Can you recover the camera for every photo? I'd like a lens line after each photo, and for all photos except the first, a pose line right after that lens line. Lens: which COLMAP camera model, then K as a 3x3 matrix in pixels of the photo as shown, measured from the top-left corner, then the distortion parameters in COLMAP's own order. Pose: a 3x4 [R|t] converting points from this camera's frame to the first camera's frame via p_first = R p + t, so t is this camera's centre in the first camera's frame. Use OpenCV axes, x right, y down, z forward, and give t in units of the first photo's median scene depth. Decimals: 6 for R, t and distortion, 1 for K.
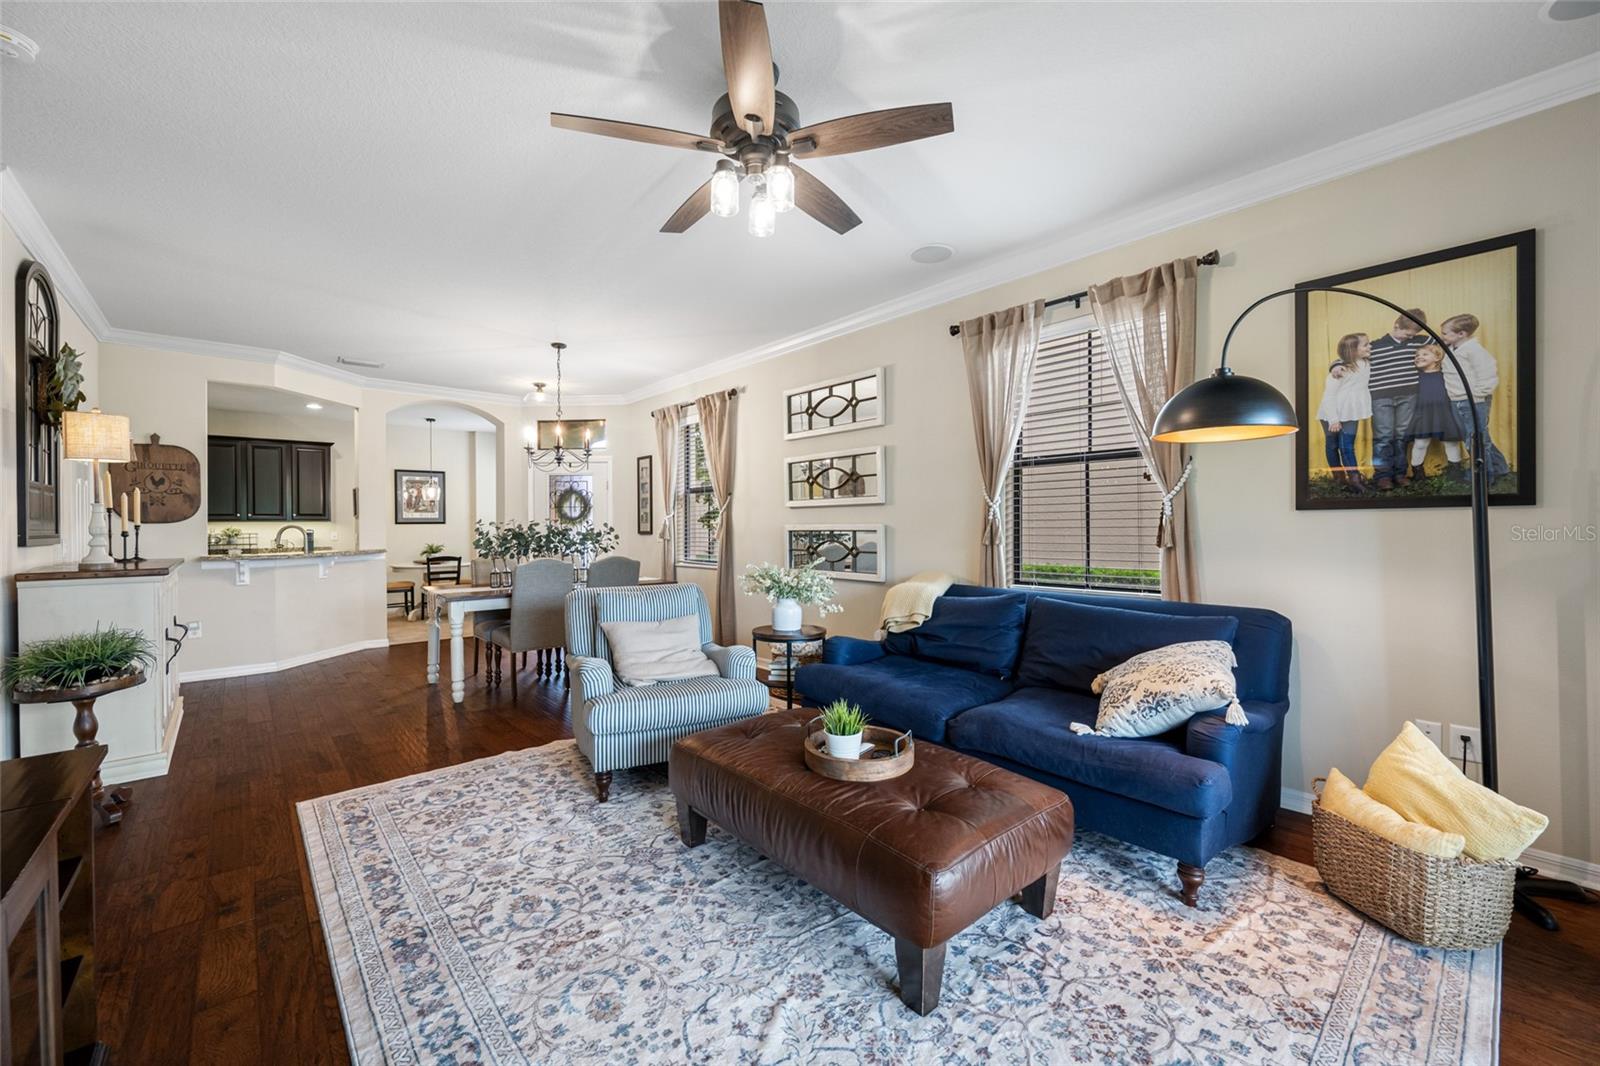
lens RADIAL K [[634.8, 0, 807.1], [0, 634.8, 527.7], [0, 0, 1]] dist [0.000891, 0.000139]
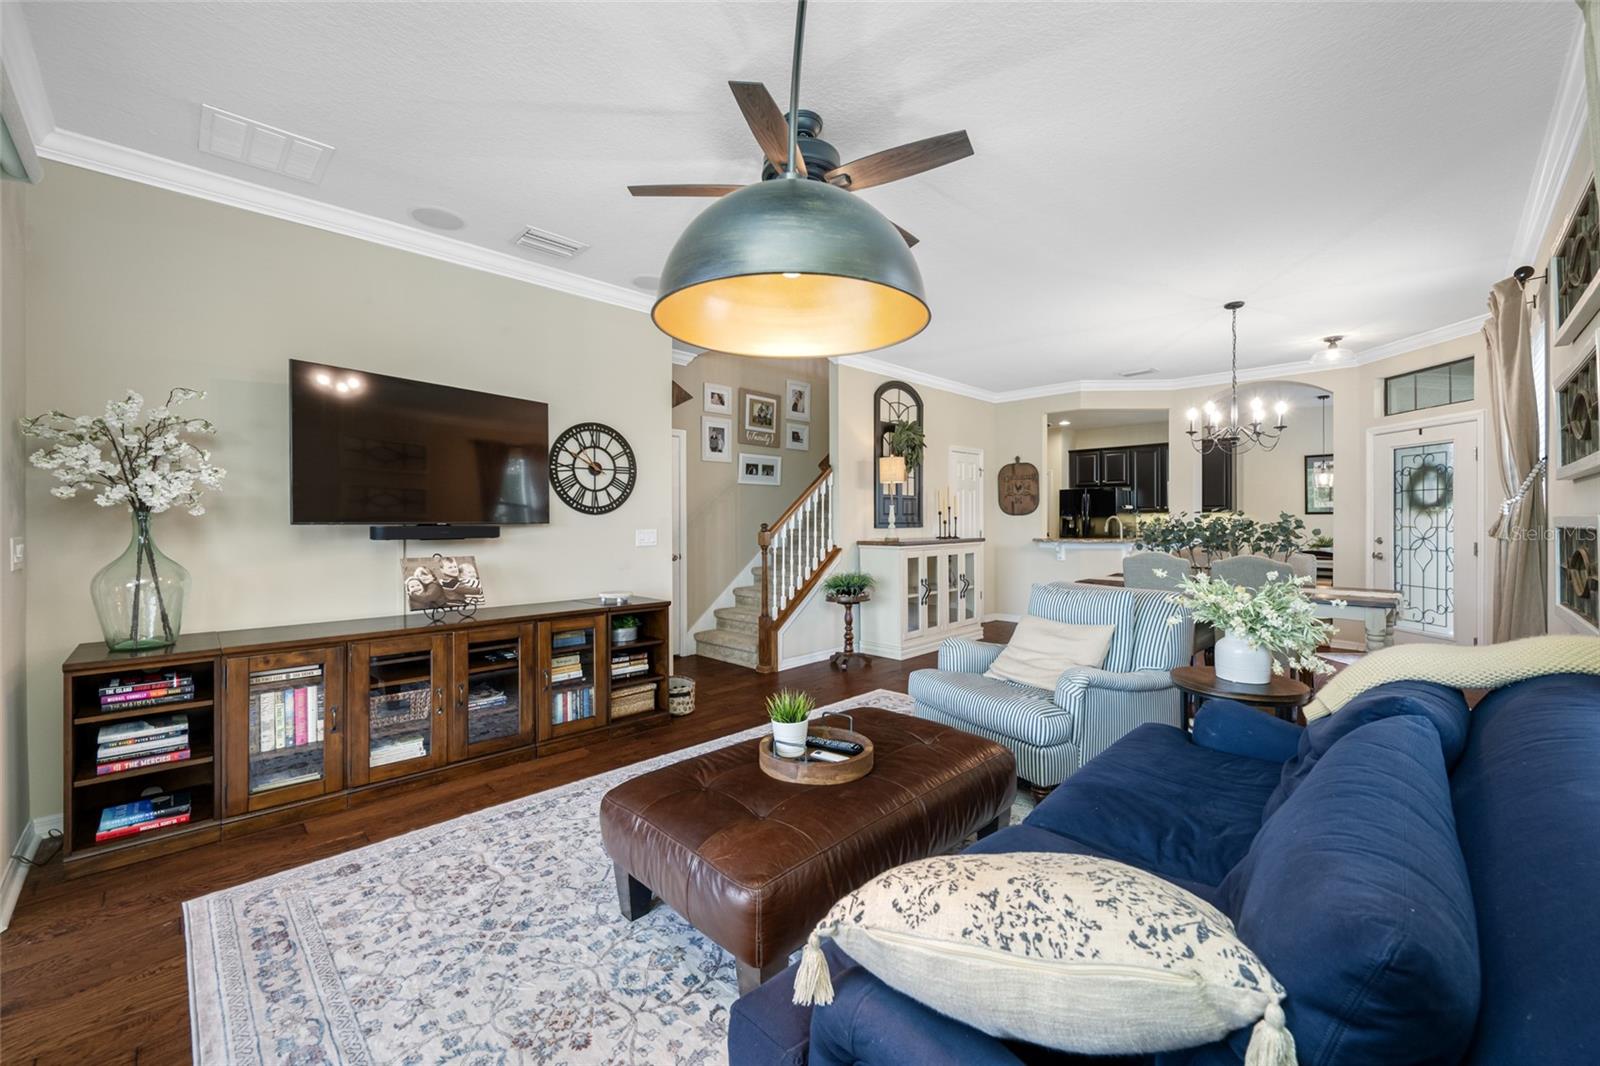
lens RADIAL K [[634.8, 0, 807.2], [0, 634.8, 526.8], [0, 0, 1]] dist [0.000891, 0.000139]
pose [[0.062766, 0.017423, -0.997876, 1.369993], [-0.001438, 0.999848, 0.017367, -0.014987], [0.998027, 0.000345, 0.062781, 1.220529]]
